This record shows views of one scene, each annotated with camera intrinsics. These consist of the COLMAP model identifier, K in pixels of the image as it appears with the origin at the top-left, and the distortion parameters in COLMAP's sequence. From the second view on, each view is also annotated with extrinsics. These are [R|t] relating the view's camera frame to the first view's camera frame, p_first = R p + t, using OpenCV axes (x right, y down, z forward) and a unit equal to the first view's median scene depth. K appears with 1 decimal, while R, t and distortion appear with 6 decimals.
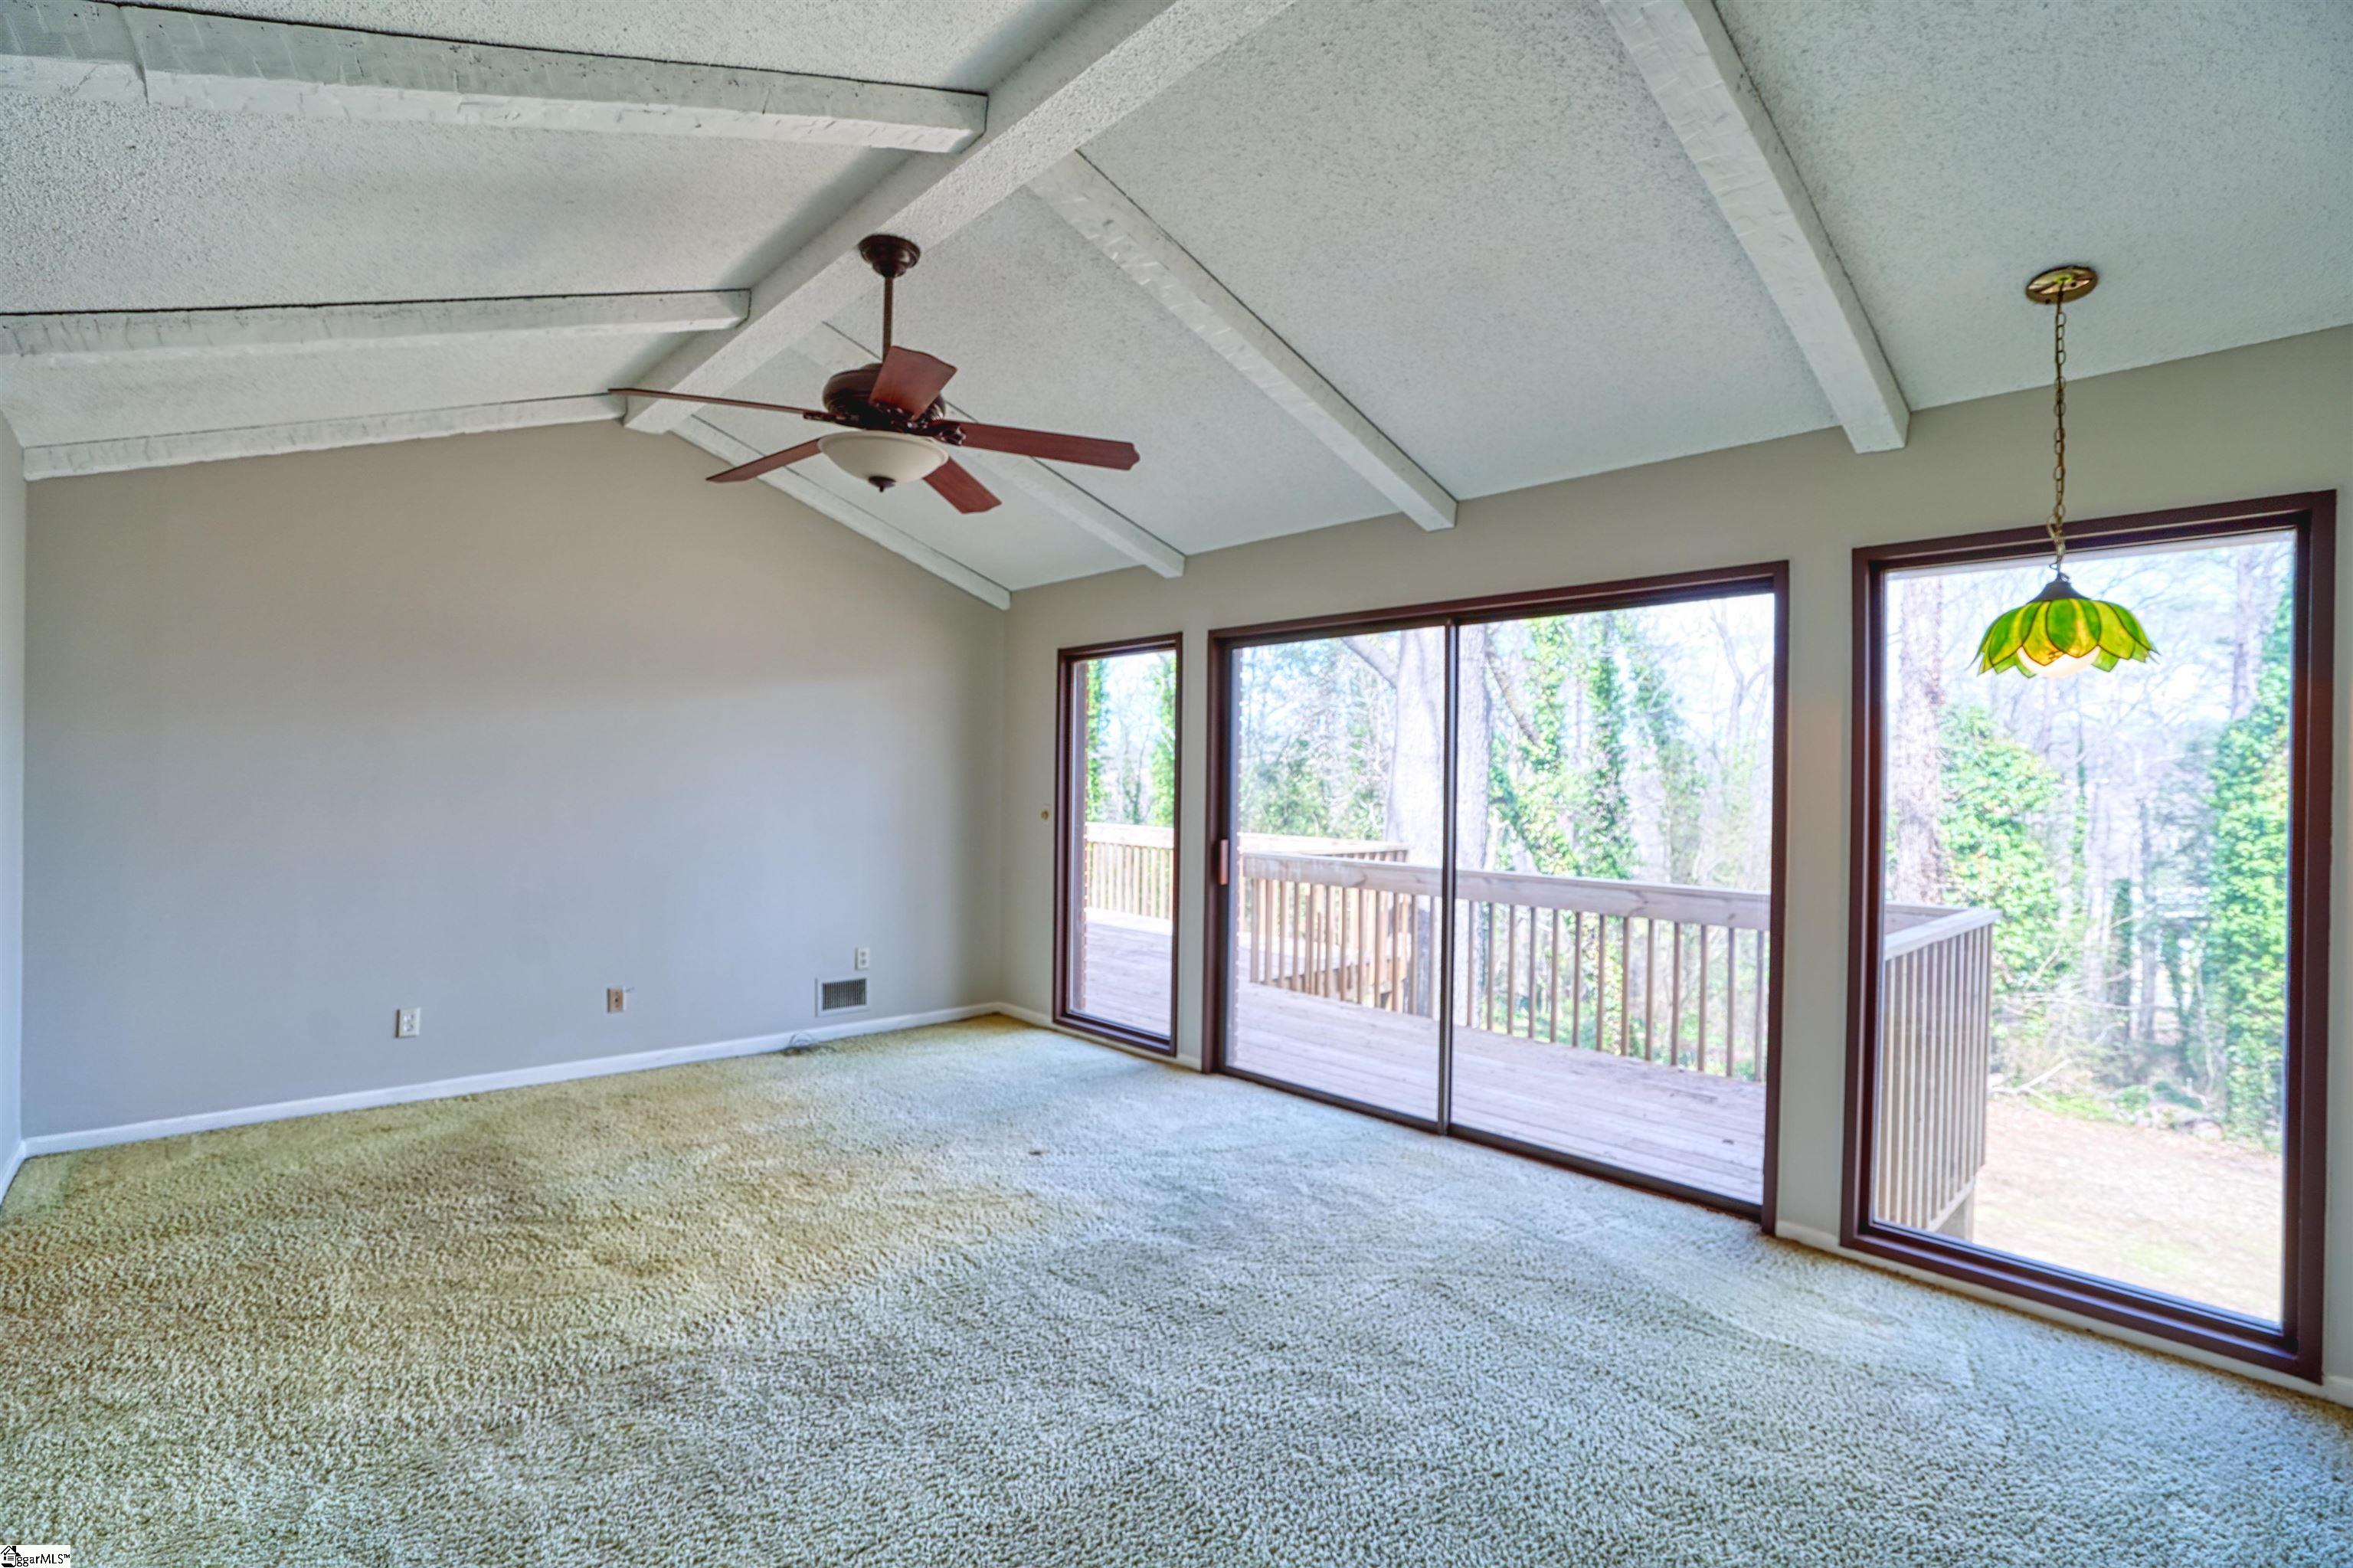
lens RADIAL K [[1082.4, 0, 1176.5], [0, 1082.4, 784.0], [0, 0, 1]] dist [-0.064844, 0.026293]
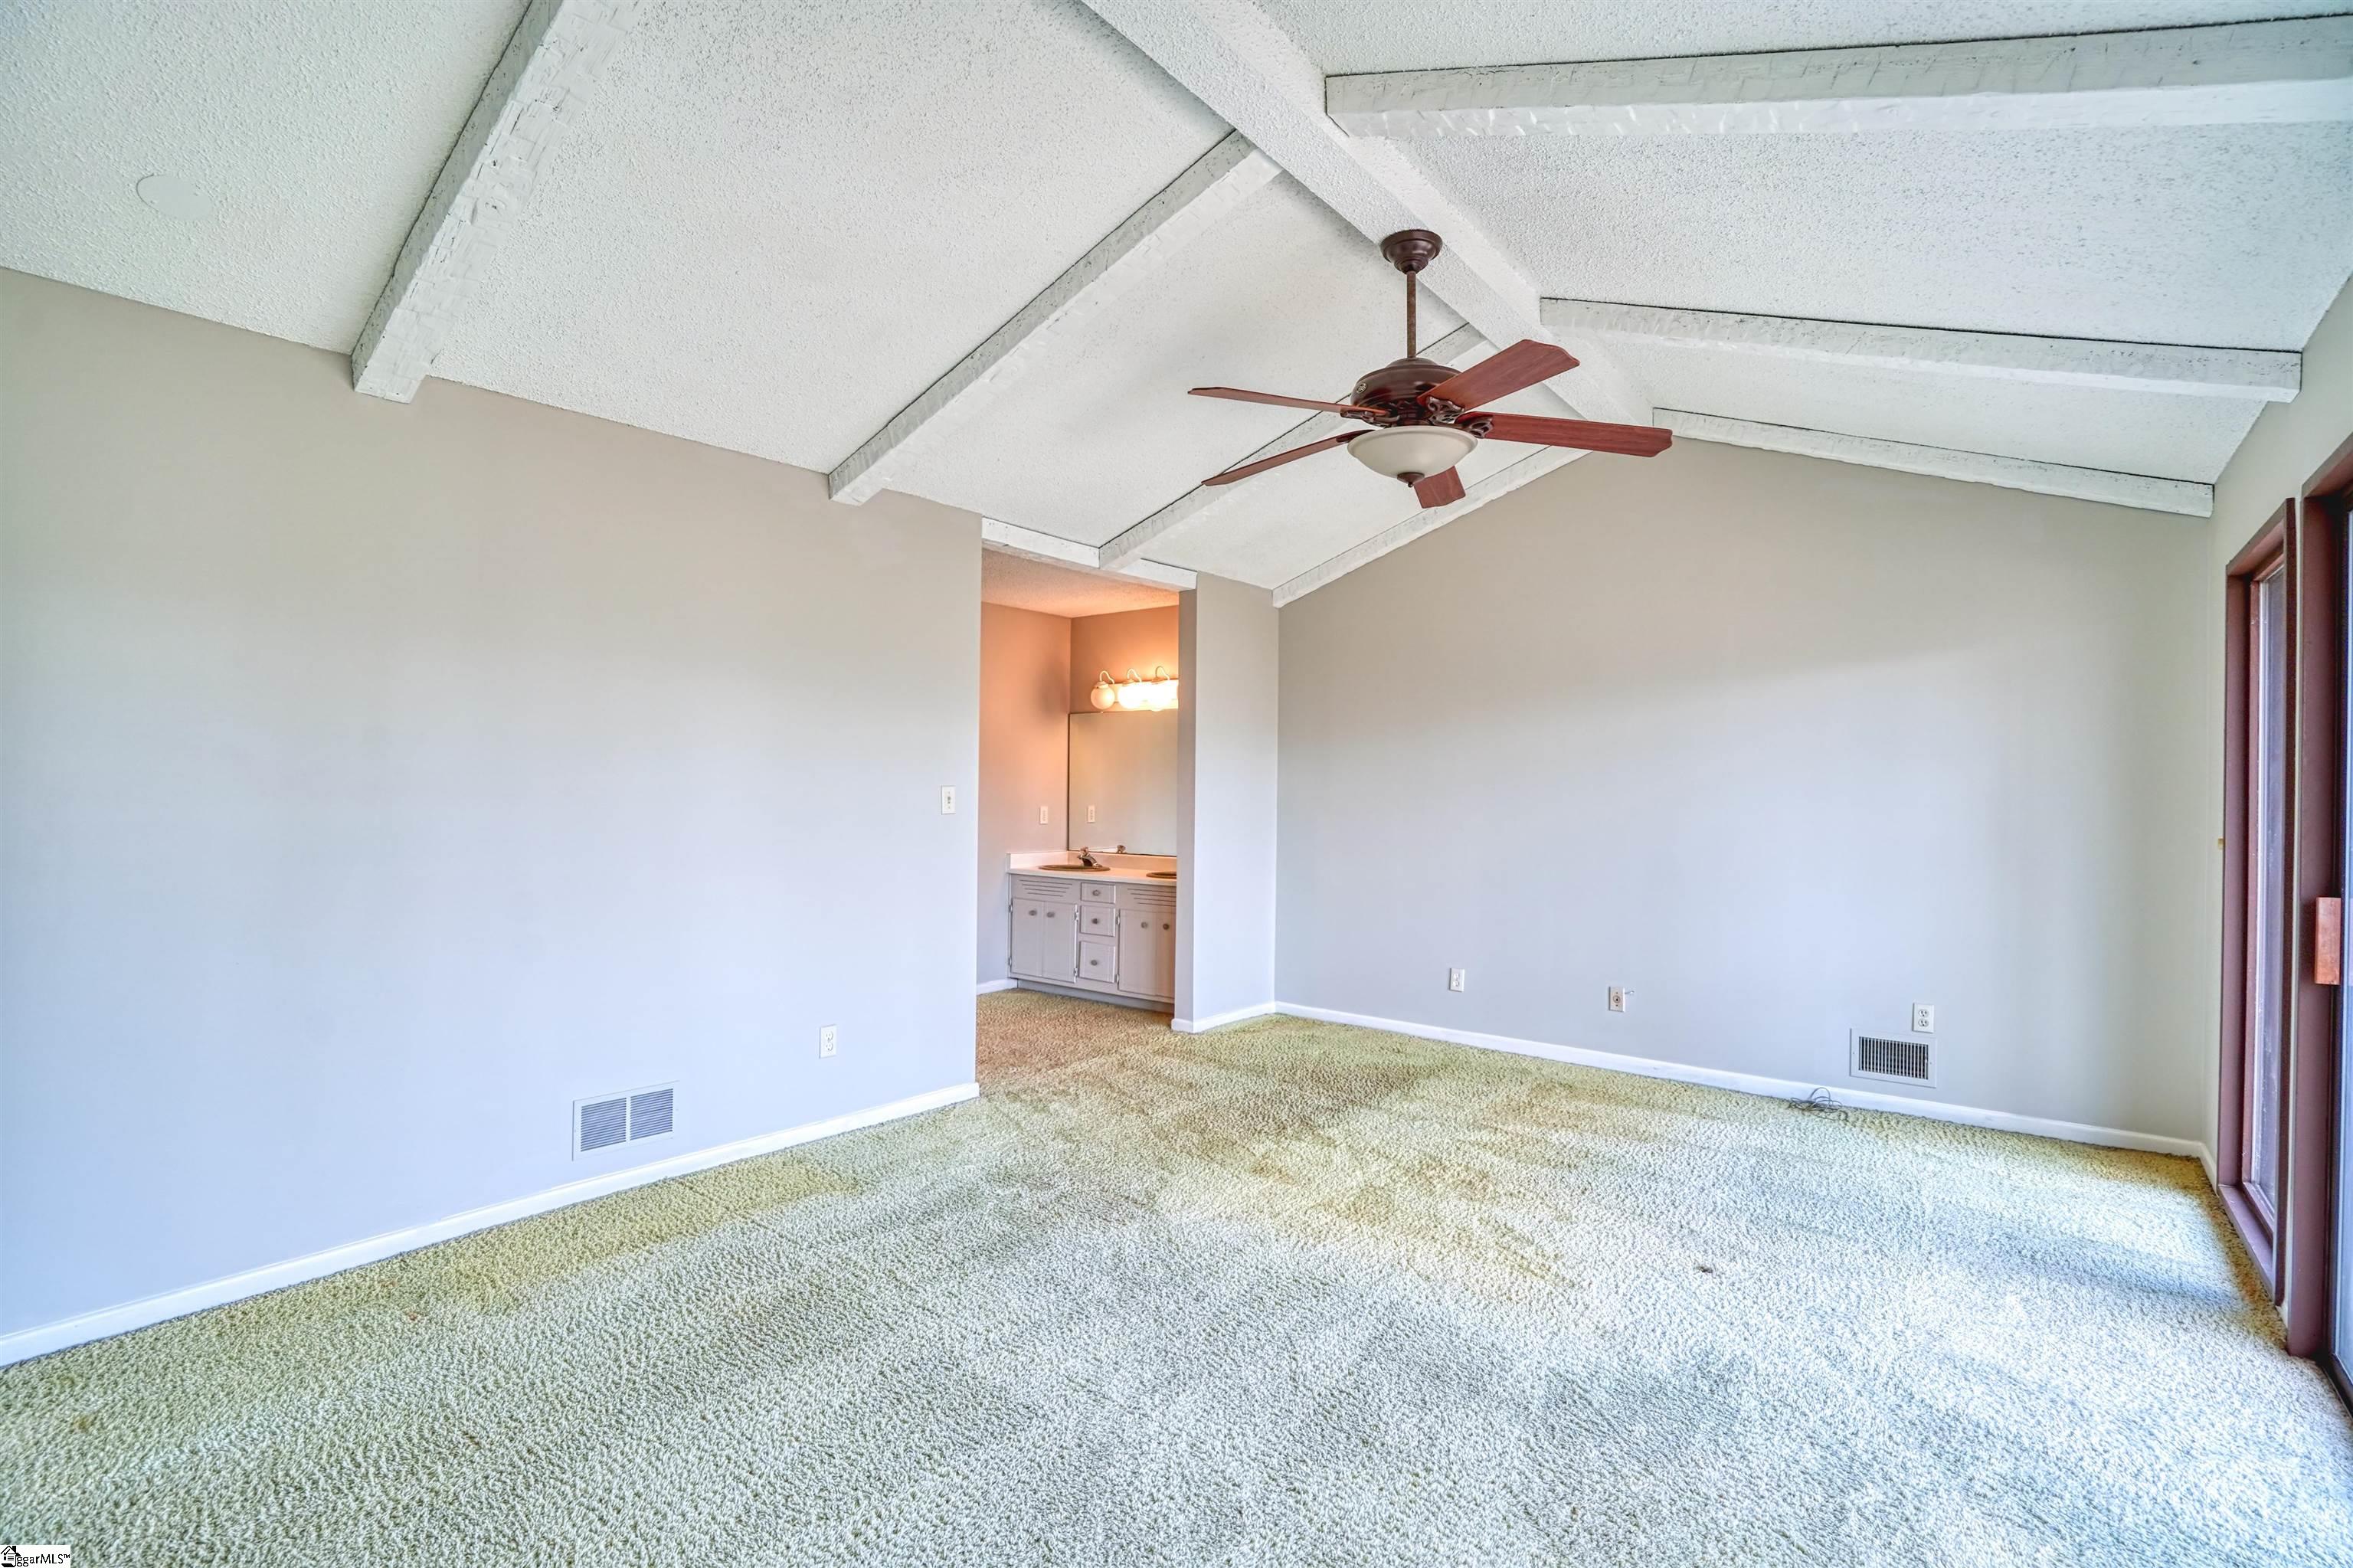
lens RADIAL K [[1082.4, 0, 1176.5], [0, 1082.4, 784.0], [0, 0, 1]] dist [-0.064844, 0.026293]
pose [[0.166825, -0.013287, -0.985897, 0.512789], [-0.014364, 0.999770, -0.015905, 0.018028], [0.985882, 0.016815, 0.166596, 0.473740]]
